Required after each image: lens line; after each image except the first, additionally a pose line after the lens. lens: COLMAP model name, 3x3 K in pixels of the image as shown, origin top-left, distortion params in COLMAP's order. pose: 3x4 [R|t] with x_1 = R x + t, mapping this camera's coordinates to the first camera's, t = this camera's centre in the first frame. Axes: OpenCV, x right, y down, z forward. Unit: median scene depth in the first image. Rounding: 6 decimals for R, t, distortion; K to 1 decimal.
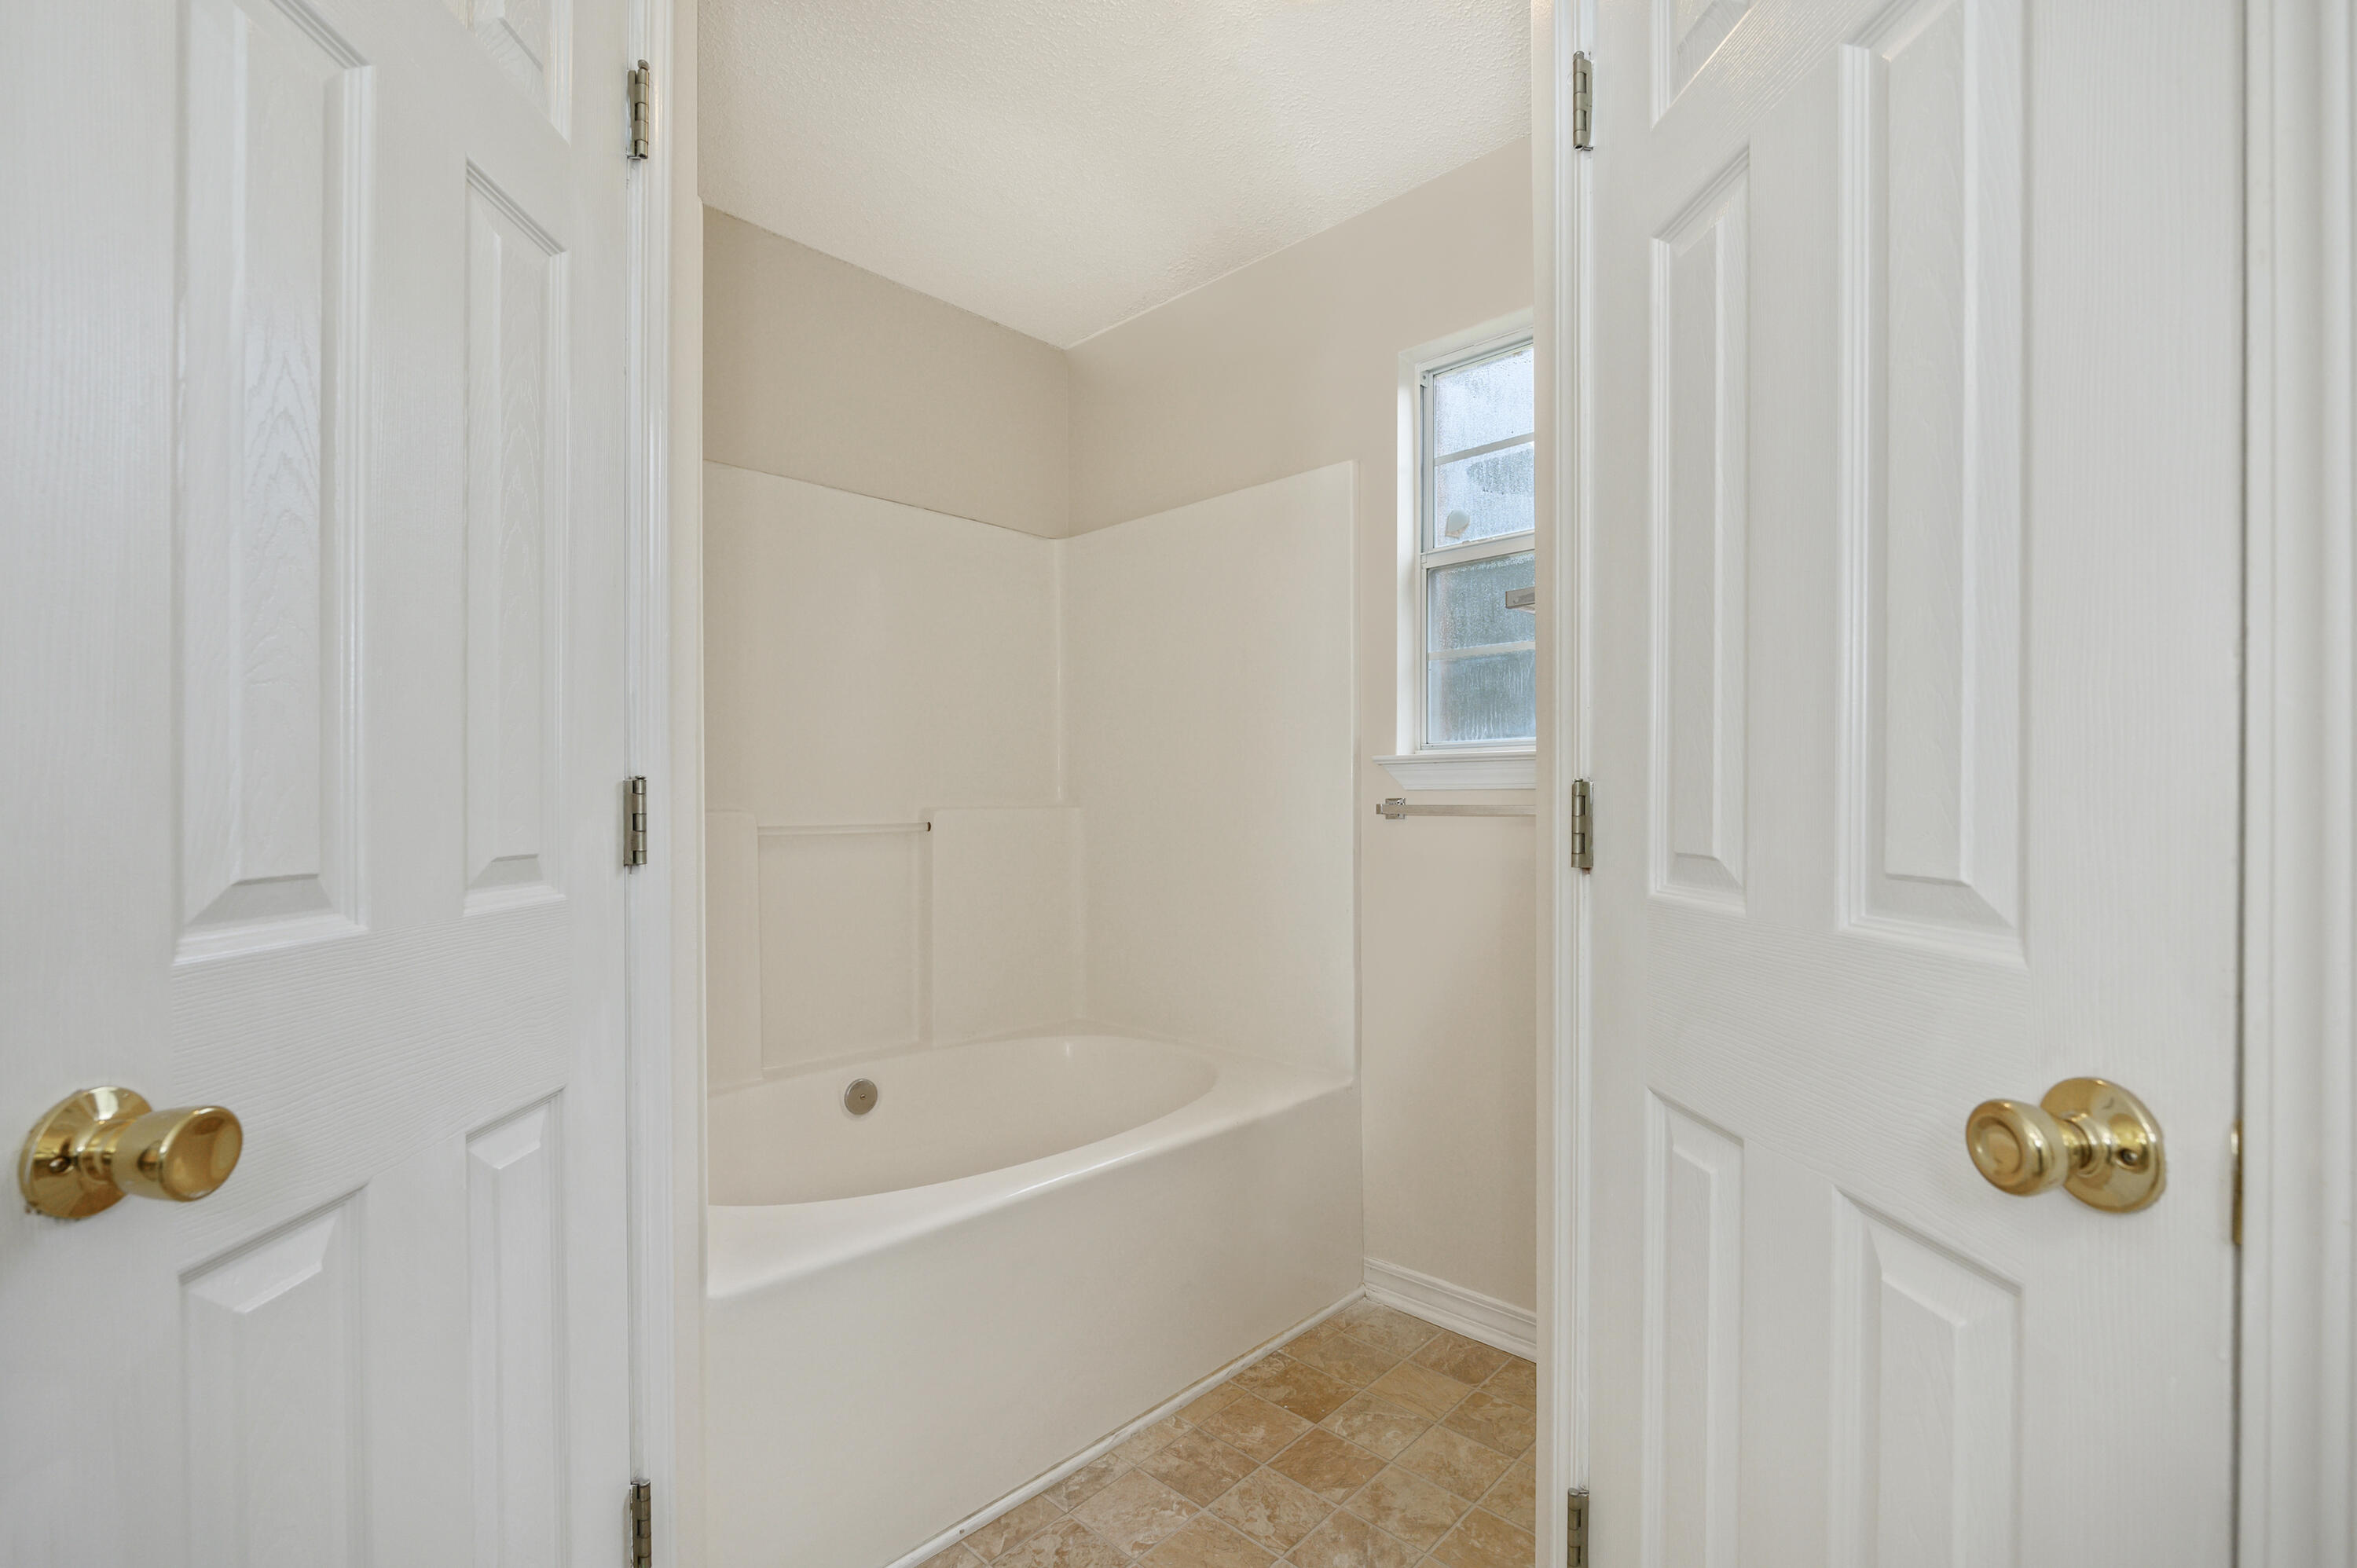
lens RADIAL K [[1046.6, 0, 1183.5], [0, 1046.6, 798.3], [0, 0, 1]] dist [-0.004932, -0.000282]
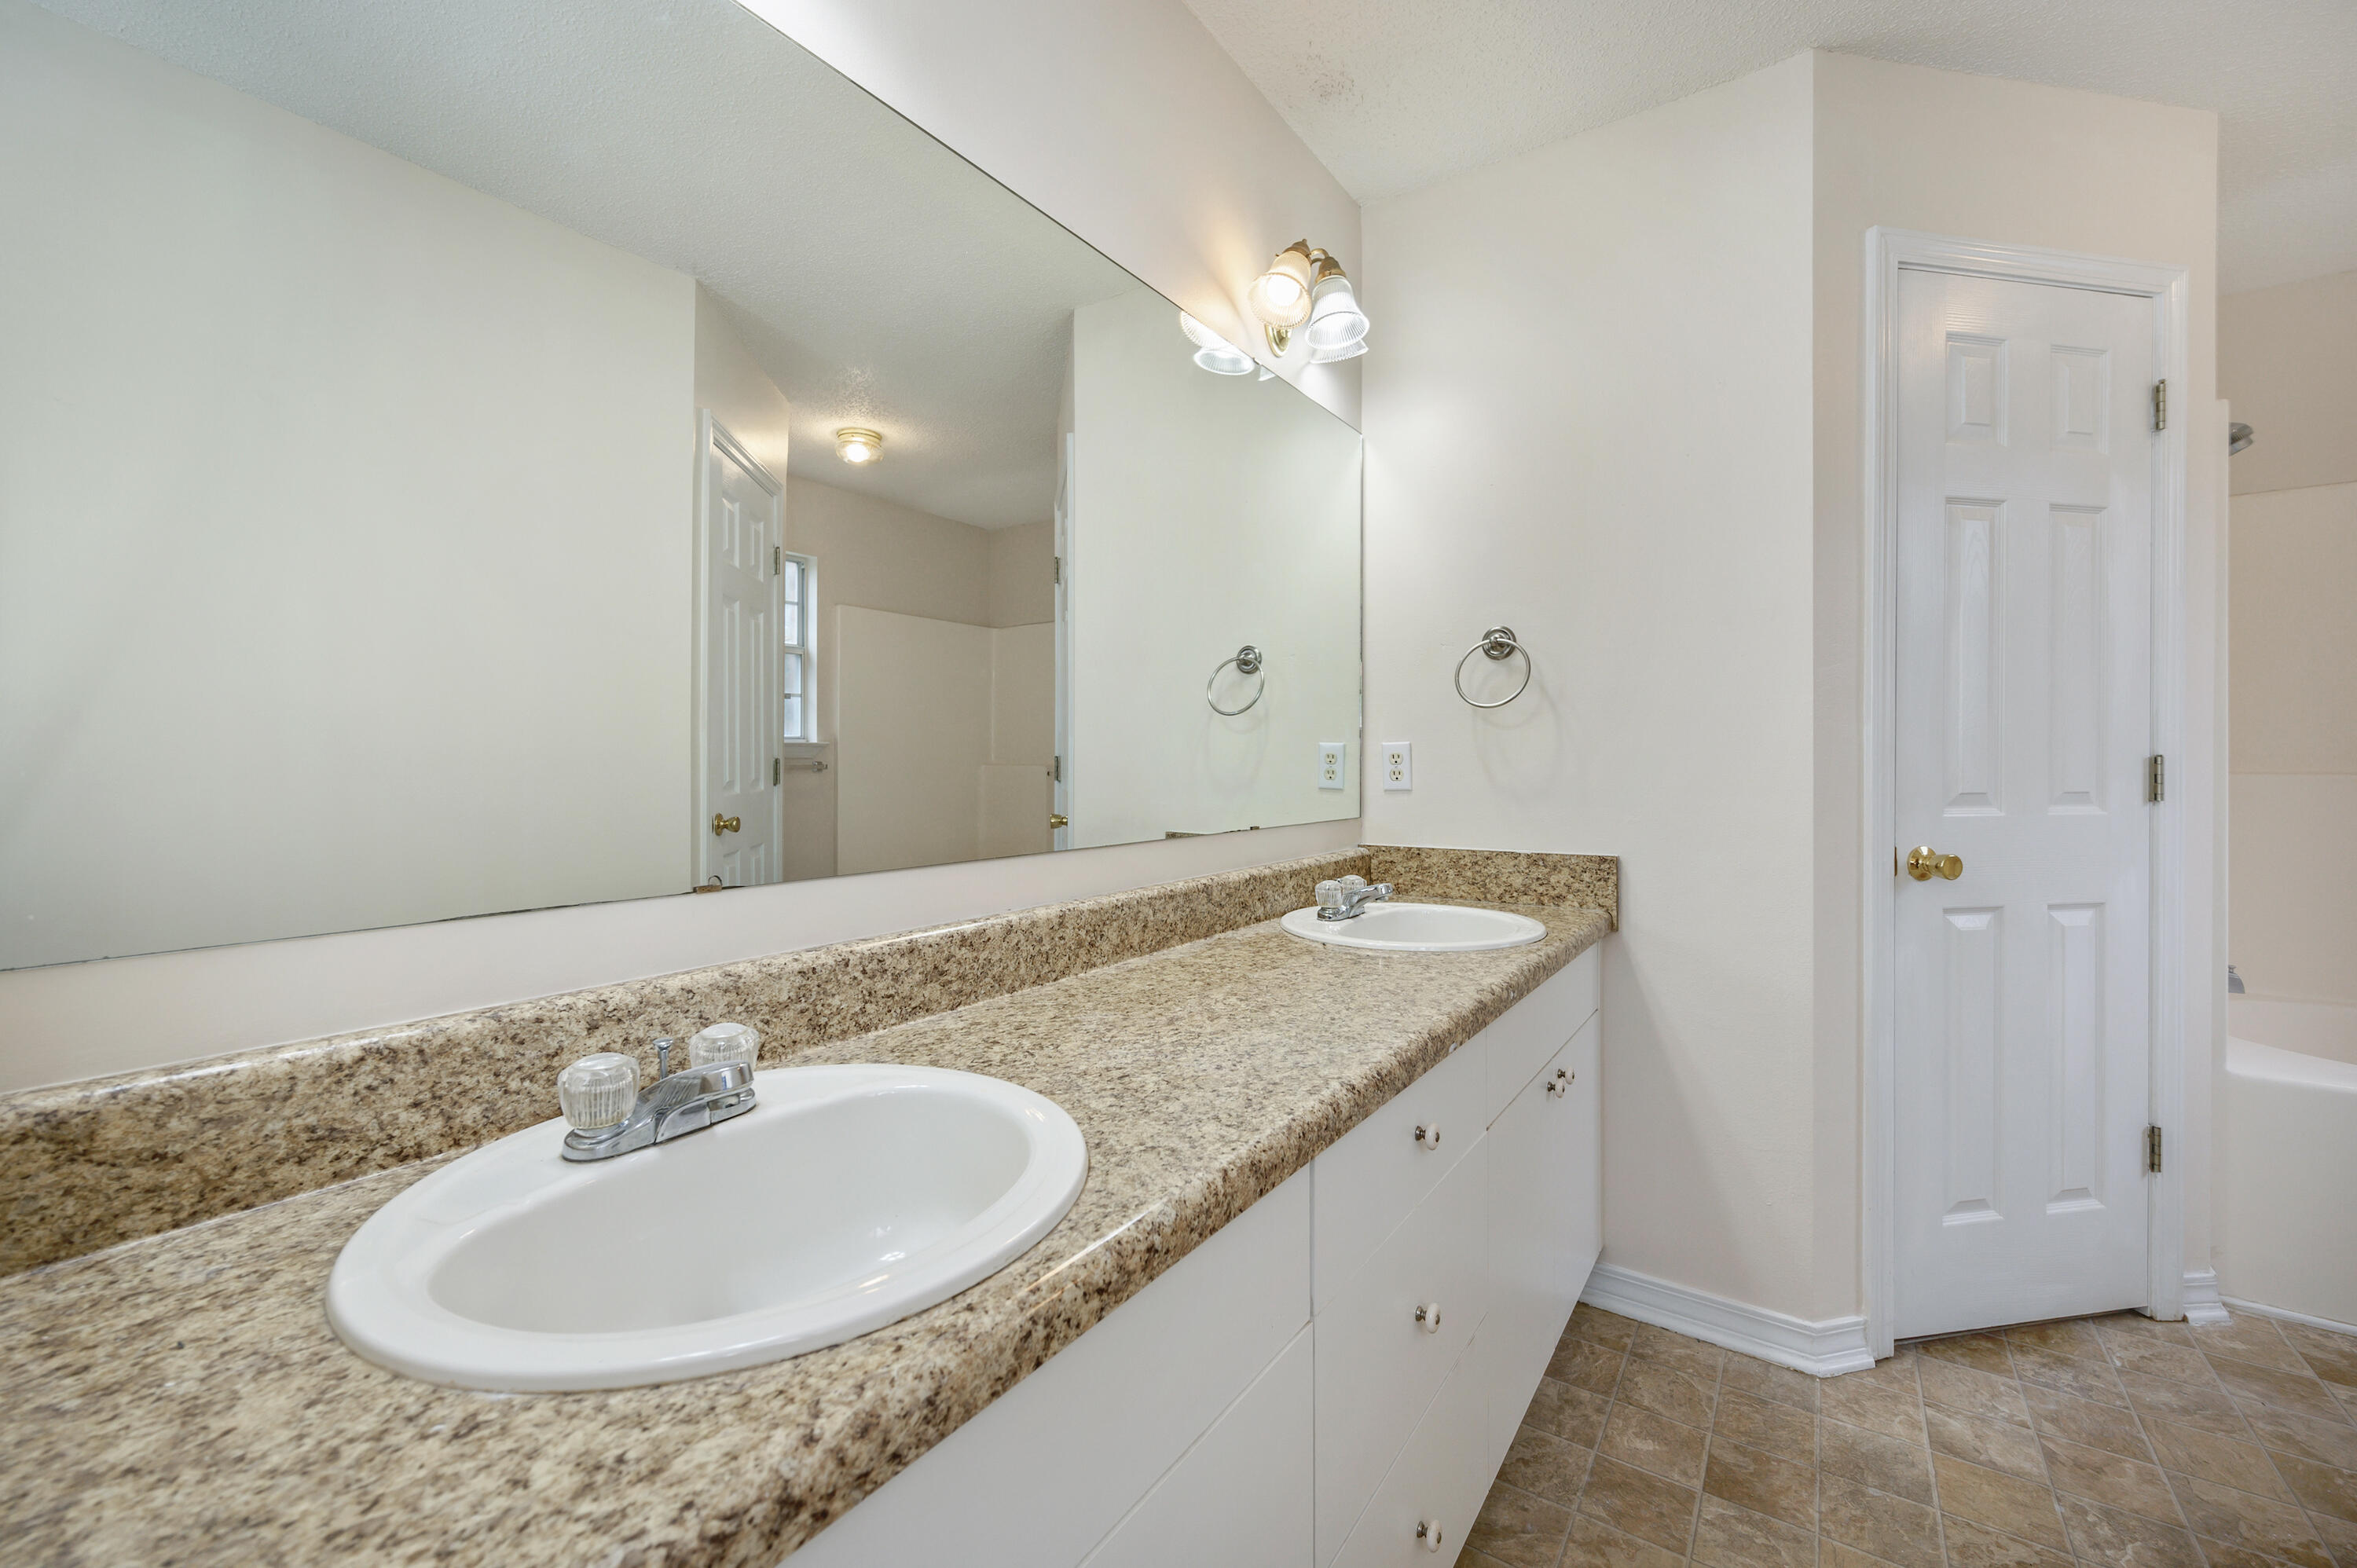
lens RADIAL K [[951.0, 0, 1190.7], [0, 951.0, 759.4], [0, 0, 1]] dist [-0.005507, 0.000107]
pose [[0.168057, 0.006089, -0.985759, 1.062178], [-0.003545, 0.999978, 0.005572, -0.018867], [0.985771, 0.002558, 0.168075, -1.238733]]
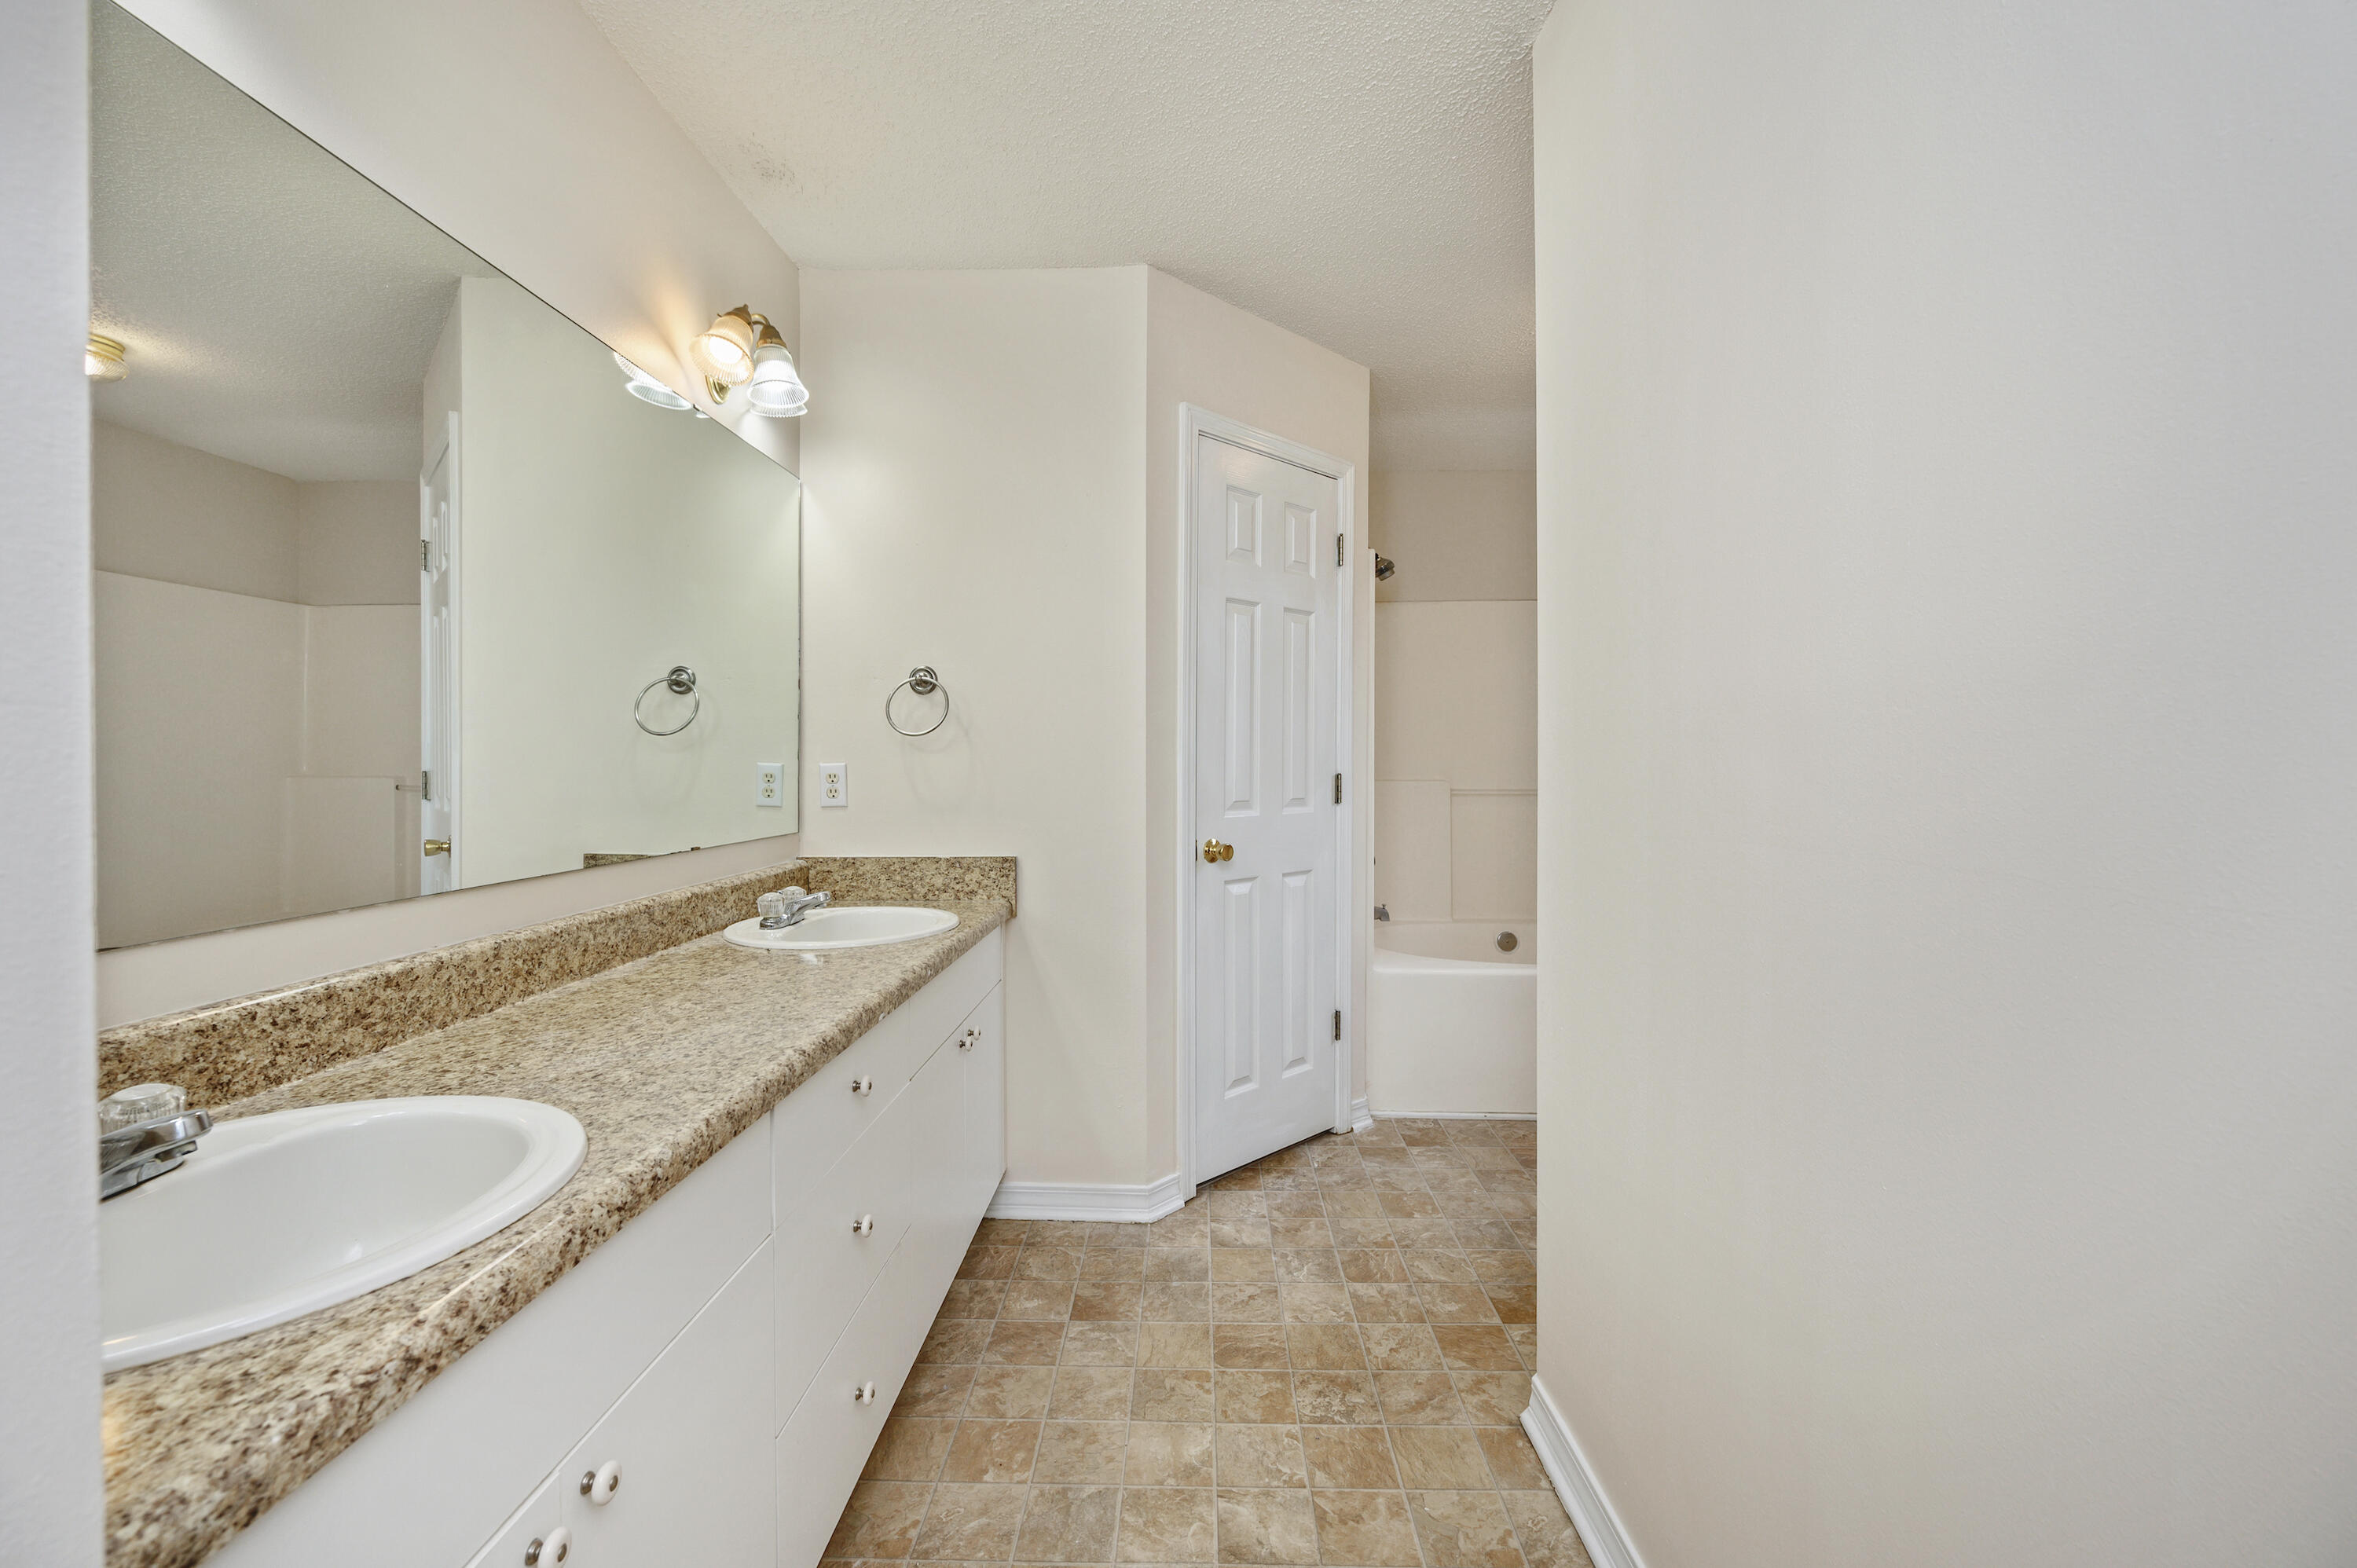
lens RADIAL K [[951.0, 0, 1173.8], [0, 951.0, 763.6], [0, 0, 1]] dist [-0.005507, 0.000107]
pose [[0.667496, 0.009848, -0.744548, 1.424395], [-0.006171, 0.999951, 0.007693, -0.079775], [0.744588, -0.000540, 0.667524, -1.398573]]
